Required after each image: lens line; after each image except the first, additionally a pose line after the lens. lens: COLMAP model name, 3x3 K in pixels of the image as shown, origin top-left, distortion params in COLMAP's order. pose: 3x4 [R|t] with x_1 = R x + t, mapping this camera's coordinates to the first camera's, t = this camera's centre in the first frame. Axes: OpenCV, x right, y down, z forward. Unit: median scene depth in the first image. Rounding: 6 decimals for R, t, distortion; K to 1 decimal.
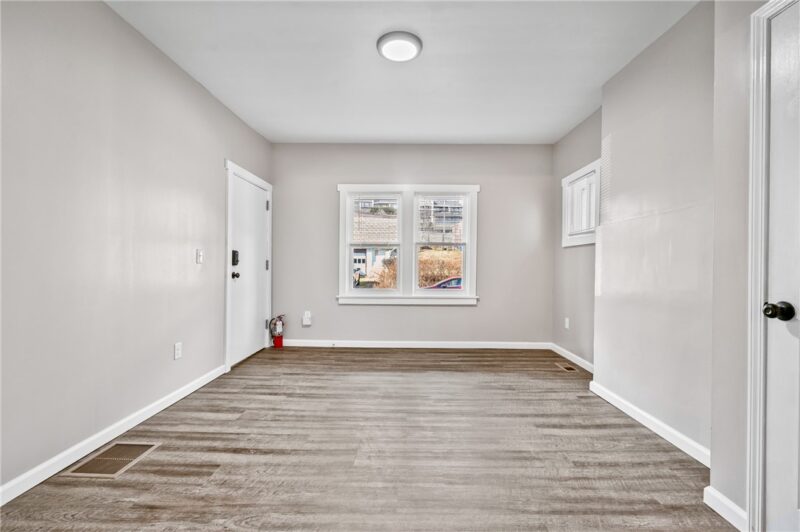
lens RADIAL K [[347.9, 0, 400.0], [0, 347.9, 266.0], [0, 0, 1]] dist [-0.000101, 0.000015]
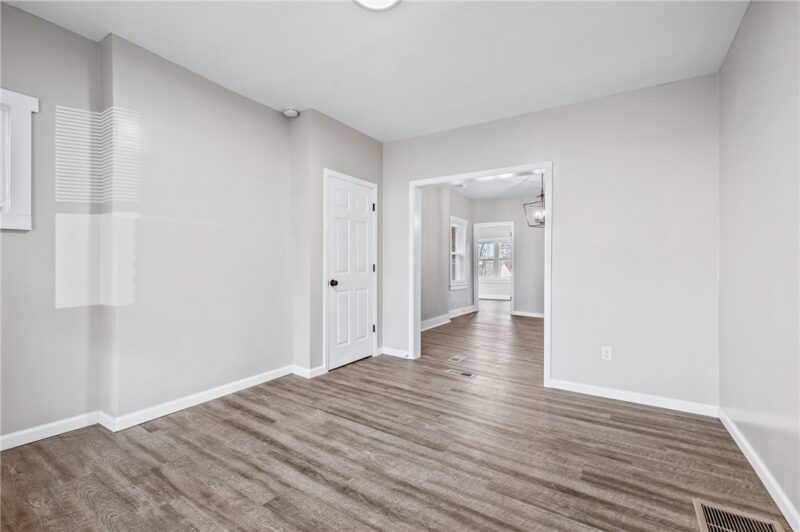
lens RADIAL K [[347.9, 0, 400.0], [0, 347.9, 266.0], [0, 0, 1]] dist [-0.000101, 0.000015]
pose [[-0.844450, -0.013383, 0.535468, -0.581059], [-0.009885, 0.999907, 0.009403, -0.027739], [-0.535544, 0.002647, -0.844503, 2.018351]]
